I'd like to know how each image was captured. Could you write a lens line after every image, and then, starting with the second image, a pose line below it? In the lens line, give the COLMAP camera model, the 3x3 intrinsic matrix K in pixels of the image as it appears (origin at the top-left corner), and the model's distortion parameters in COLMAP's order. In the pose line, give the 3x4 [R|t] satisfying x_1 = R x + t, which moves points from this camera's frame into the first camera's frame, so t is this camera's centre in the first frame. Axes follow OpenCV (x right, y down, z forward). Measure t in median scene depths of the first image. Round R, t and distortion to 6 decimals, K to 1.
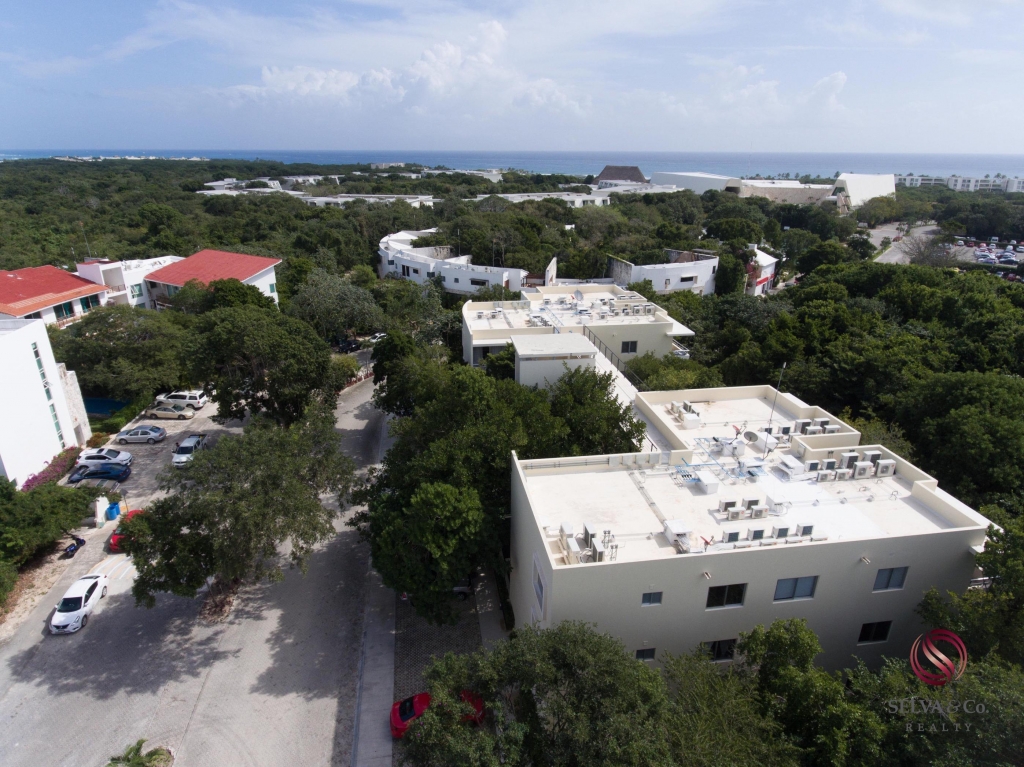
lens RADIAL K [[606.3, 0, 501.8], [0, 606.3, 387.1], [0, 0, 1]] dist [0.001298, -0.003894]
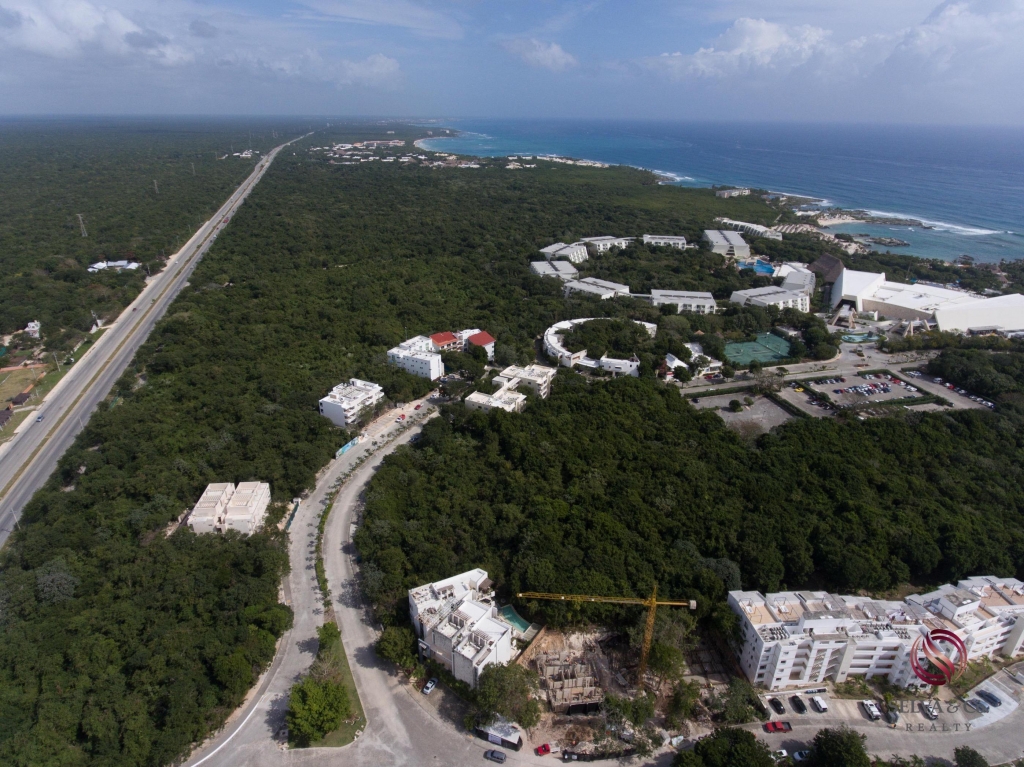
lens RADIAL K [[608.0, 0, 508.8], [0, 608.0, 389.2], [0, 0, 1]] dist [0.001611, -0.004372]
pose [[0.810797, 0.252307, -0.528157, 3.118402], [-0.225289, 0.967331, 0.116256, -0.643031], [0.540235, 0.024728, 0.841151, -3.773774]]
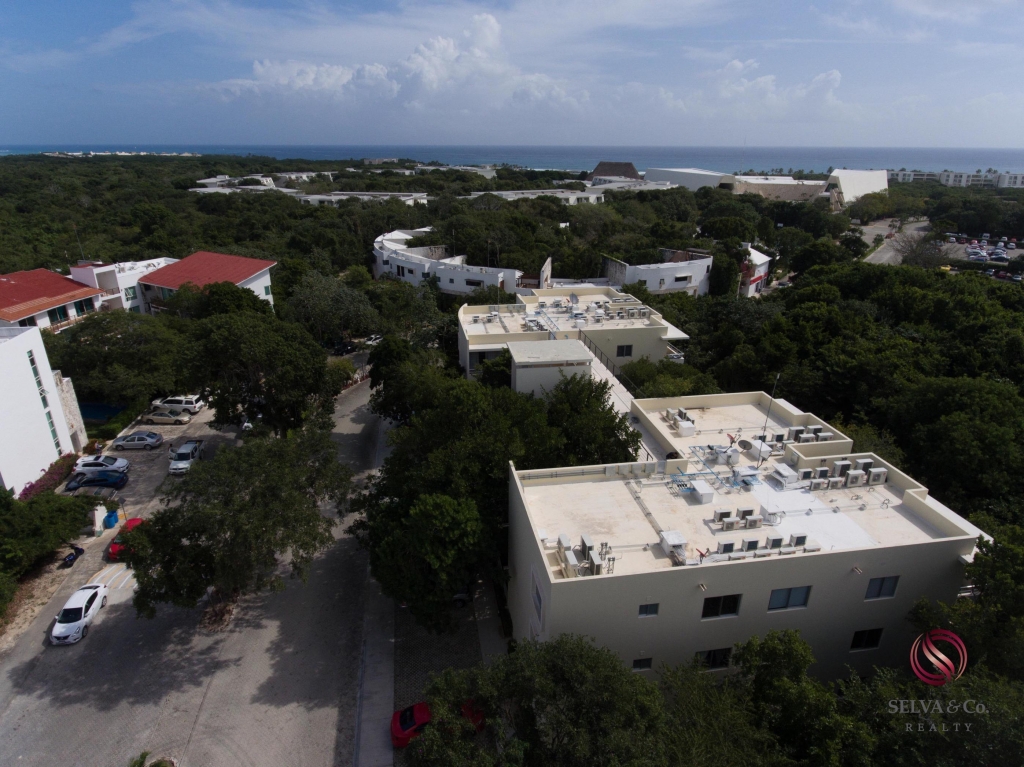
lens RADIAL K [[606.3, 0, 501.7], [0, 606.3, 387.0], [0, 0, 1]] dist [0.001298, -0.003894]
pose [[0.999952, -0.004546, 0.008656, -0.002706], [0.004482, 0.999962, 0.007487, -0.016888], [-0.008689, -0.007448, 0.999935, -0.005694]]
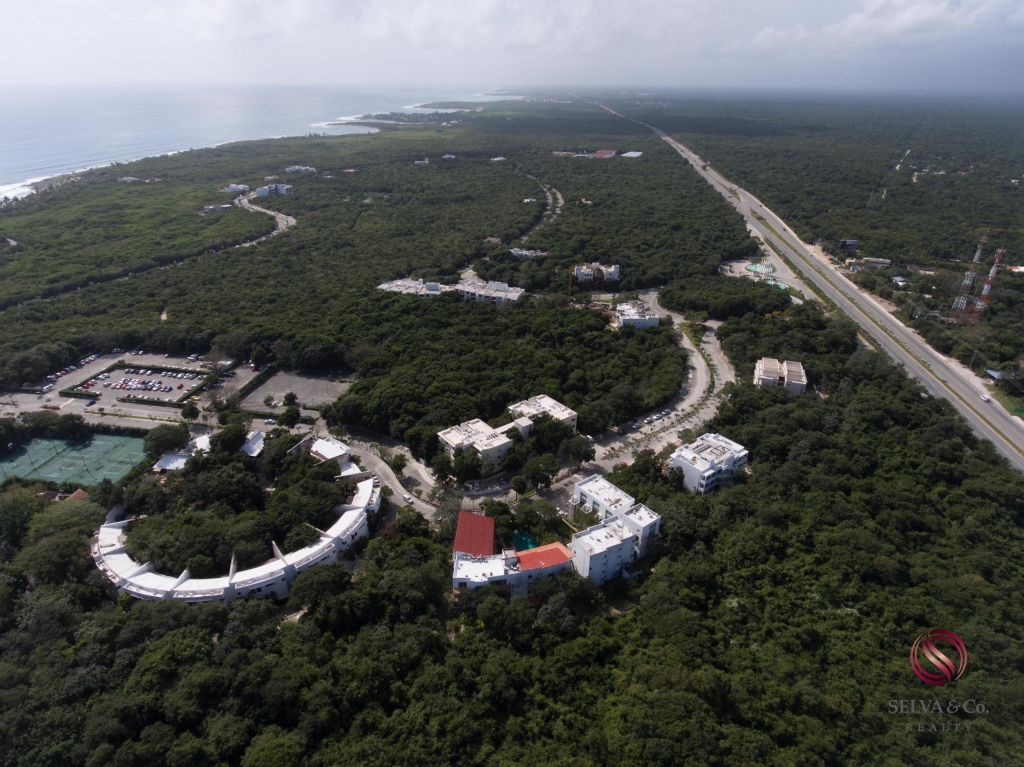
lens RADIAL K [[608.0, 0, 509.5], [0, 608.0, 384.1], [0, 0, 1]] dist [0.001611, -0.004372]
pose [[-0.494913, -0.386664, 0.778172, -3.274129], [0.315232, 0.754638, 0.575456, -2.899804], [-0.809747, 0.530105, -0.251591, 1.943454]]
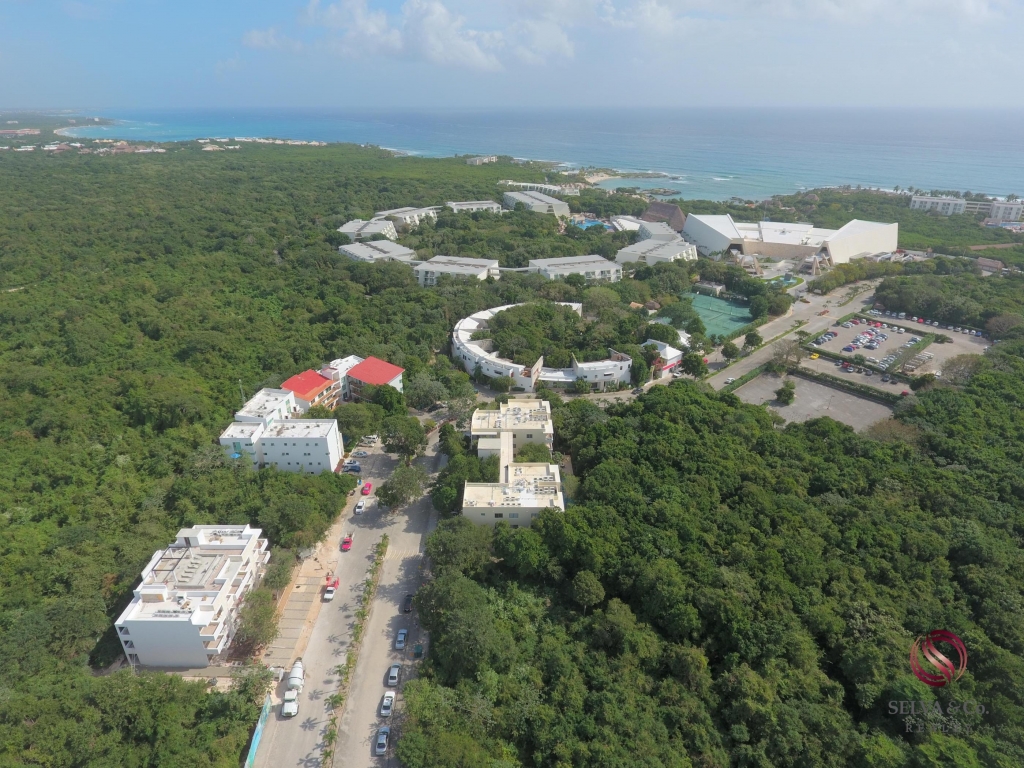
lens RADIAL K [[606.3, 0, 505.0], [0, 606.3, 381.8], [0, 0, 1]] dist [0.001298, -0.003894]
pose [[0.988892, 0.061101, -0.135495, 0.524940], [-0.053225, 0.996717, 0.061007, -0.544160], [0.138778, -0.053118, 0.988898, -1.981985]]
